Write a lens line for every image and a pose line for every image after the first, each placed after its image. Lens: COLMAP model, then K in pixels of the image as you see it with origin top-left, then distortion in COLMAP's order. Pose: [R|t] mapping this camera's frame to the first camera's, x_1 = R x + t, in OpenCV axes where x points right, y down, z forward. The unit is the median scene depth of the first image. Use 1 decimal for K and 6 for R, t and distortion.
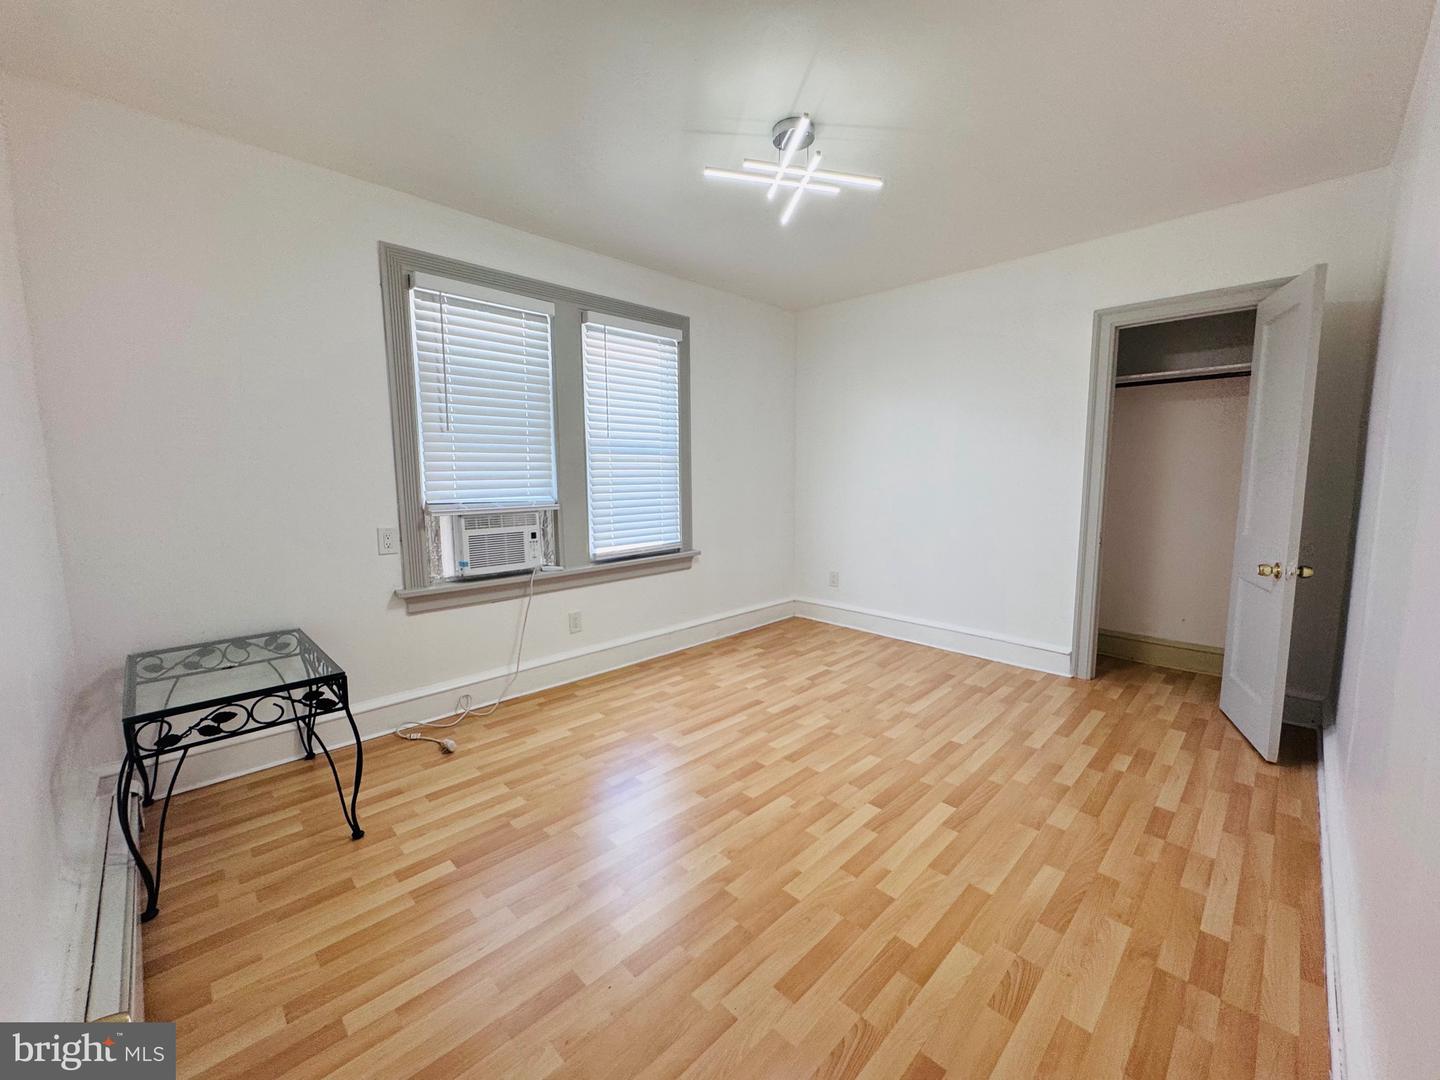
lens RADIAL K [[574.4, 0, 721.2], [0, 574.4, 538.8], [0, 0, 1]] dist [-0.004585, 0.000520]
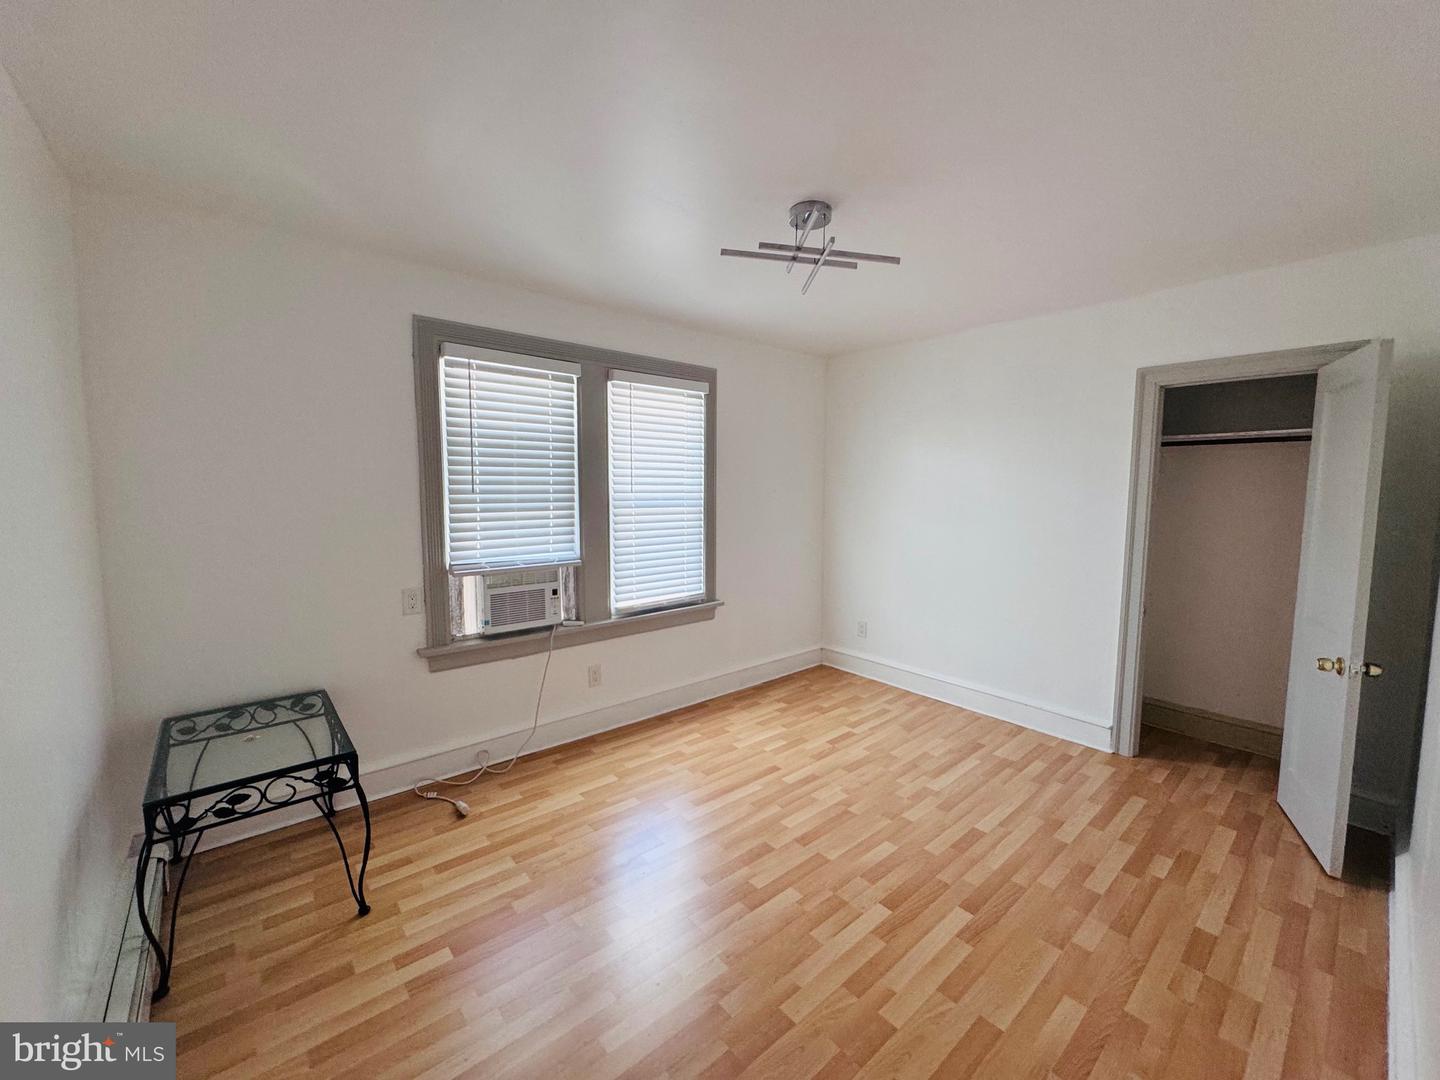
lens RADIAL K [[574.4, 0, 720.6], [0, 574.4, 539.6], [0, 0, 1]] dist [-0.004585, 0.000520]
pose [[0.997278, 0.017268, -0.071681, 0.044163], [-0.019054, 0.999523, -0.024312, -0.098656], [0.071227, 0.025612, 0.997131, 0.012714]]
